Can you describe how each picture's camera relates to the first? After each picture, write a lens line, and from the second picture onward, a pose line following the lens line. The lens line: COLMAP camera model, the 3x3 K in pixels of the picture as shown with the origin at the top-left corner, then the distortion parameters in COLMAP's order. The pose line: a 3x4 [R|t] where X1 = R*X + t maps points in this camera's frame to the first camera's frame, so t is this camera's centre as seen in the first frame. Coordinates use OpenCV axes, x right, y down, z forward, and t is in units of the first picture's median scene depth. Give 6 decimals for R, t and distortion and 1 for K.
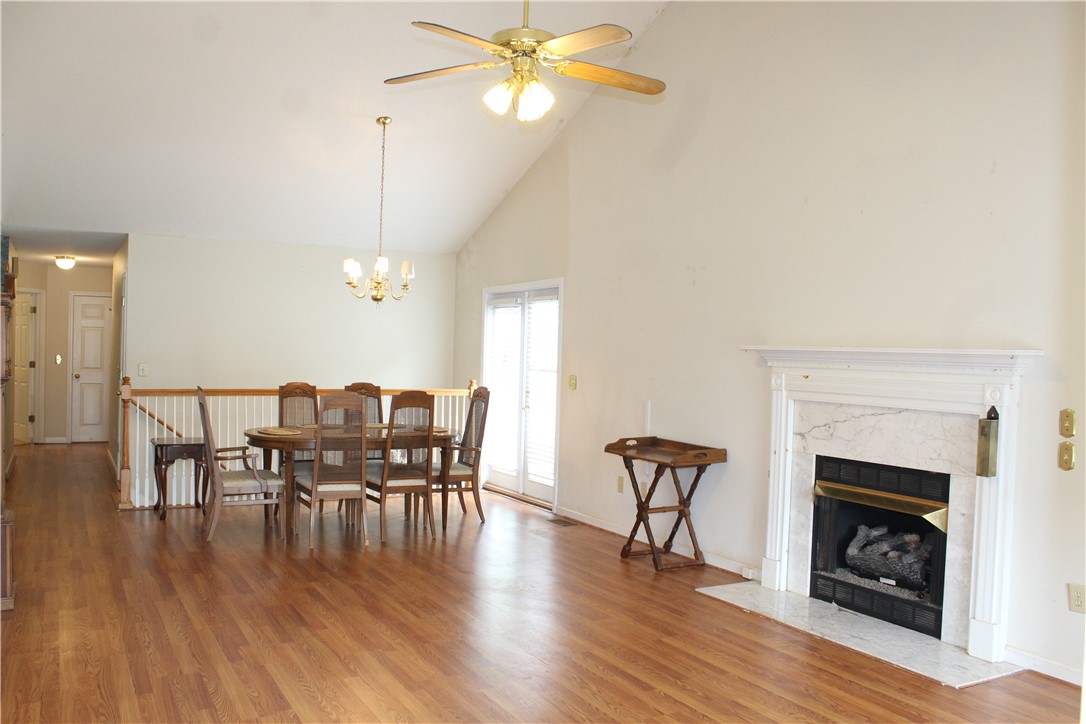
lens RADIAL K [[904.2, 0, 547.6], [0, 904.2, 364.6], [0, 0, 1]] dist [-0.162500, 0.121054]
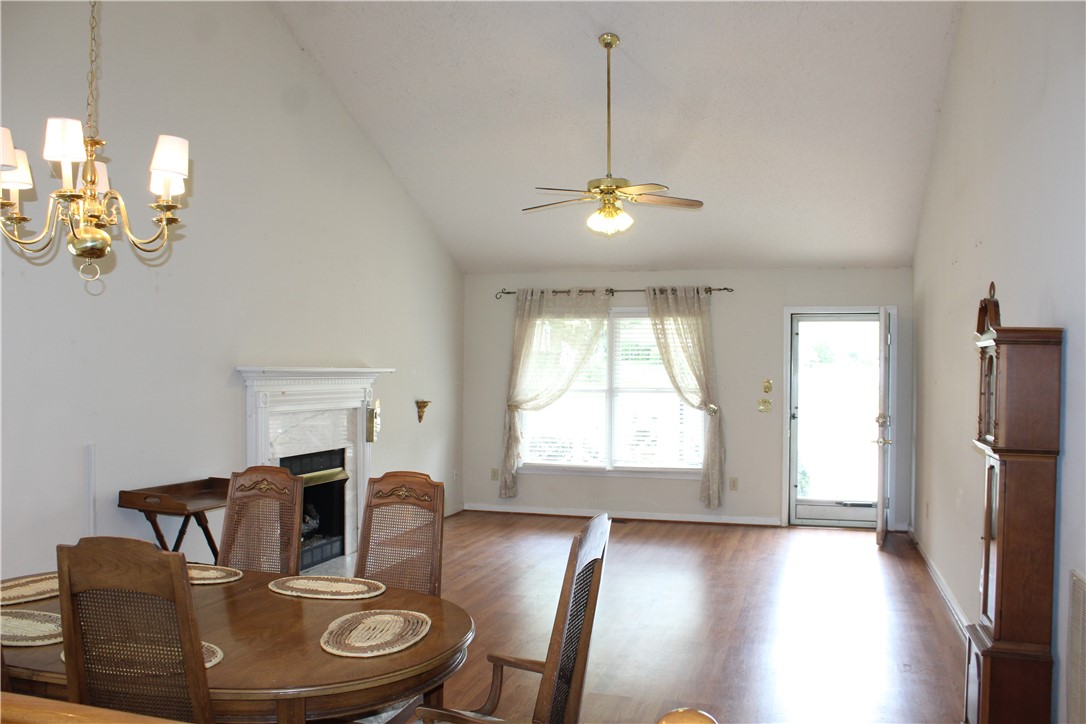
lens RADIAL K [[904.2, 0, 547.6], [0, 904.2, 364.6], [0, 0, 1]] dist [-0.162500, 0.121054]
pose [[-0.700546, -0.027821, 0.713065, -0.836705], [-0.015506, 0.999597, 0.023767, -0.060267], [-0.713439, 0.005593, -0.700695, 1.677484]]
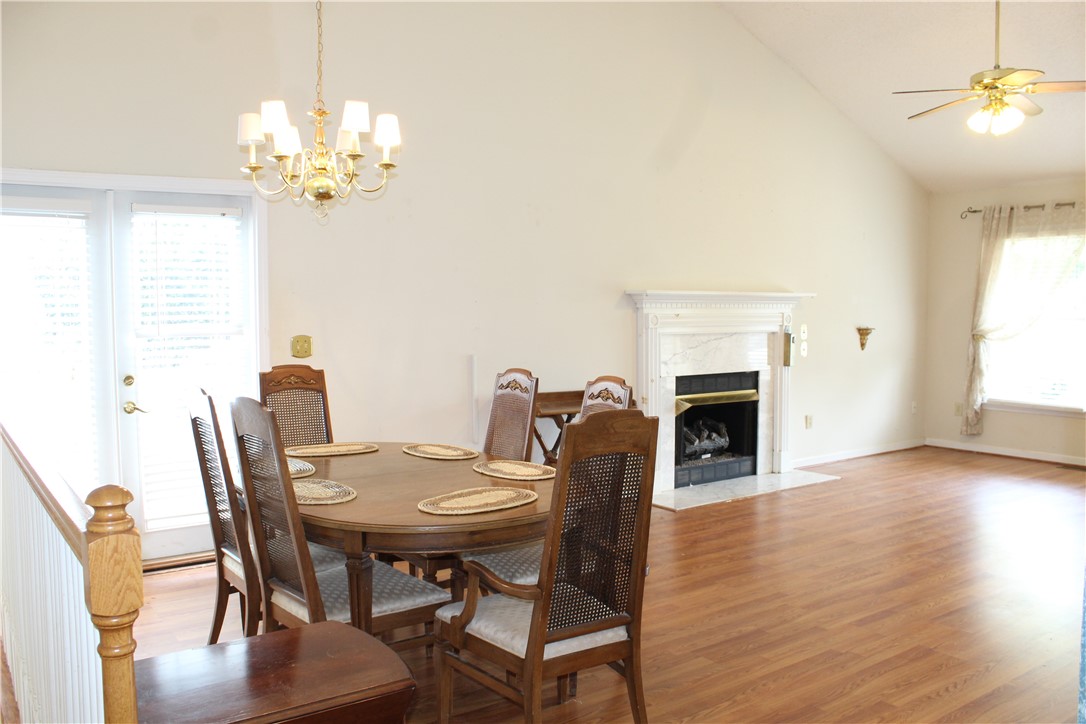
lens RADIAL K [[904.2, 0, 547.6], [0, 904.2, 364.6], [0, 0, 1]] dist [-0.162500, 0.121054]
pose [[-0.110862, -0.092718, 0.989501, -1.007134], [0.012624, 0.995427, 0.094688, -0.041656], [-0.993756, 0.022989, -0.109185, 1.409286]]
